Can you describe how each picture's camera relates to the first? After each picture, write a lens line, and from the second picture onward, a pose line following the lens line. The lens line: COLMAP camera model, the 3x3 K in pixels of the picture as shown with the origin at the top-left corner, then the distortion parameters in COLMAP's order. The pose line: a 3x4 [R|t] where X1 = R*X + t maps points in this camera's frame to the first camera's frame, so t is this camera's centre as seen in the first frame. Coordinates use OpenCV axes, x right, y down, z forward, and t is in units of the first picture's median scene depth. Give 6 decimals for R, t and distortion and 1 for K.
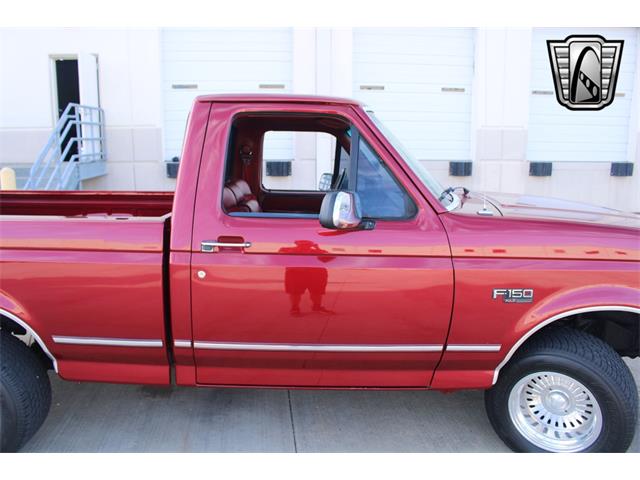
lens RADIAL K [[530.6, 0, 325.6], [0, 530.6, 239.4], [0, 0, 1]] dist [-0.124257, 0.005779]
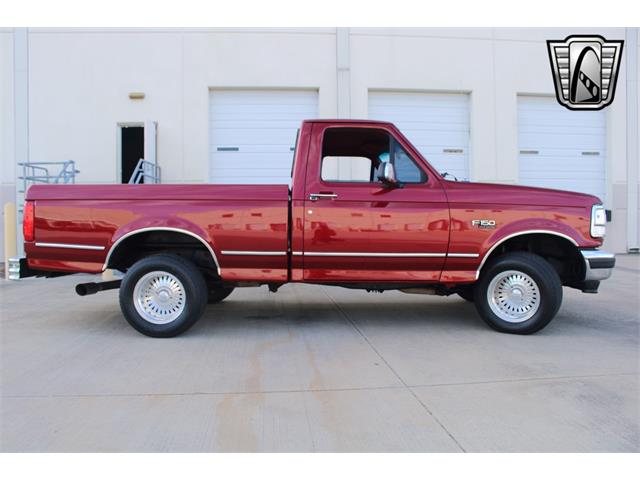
lens RADIAL K [[572.5, 0, 313.6], [0, 572.5, 242.7], [0, 0, 1]] dist [-0.210815, -0.011731]
pose [[0.999718, -0.010863, -0.021109, -0.174298], [0.007332, 0.986982, -0.160662, 0.459730], [0.022579, 0.160462, 0.986784, -0.866702]]
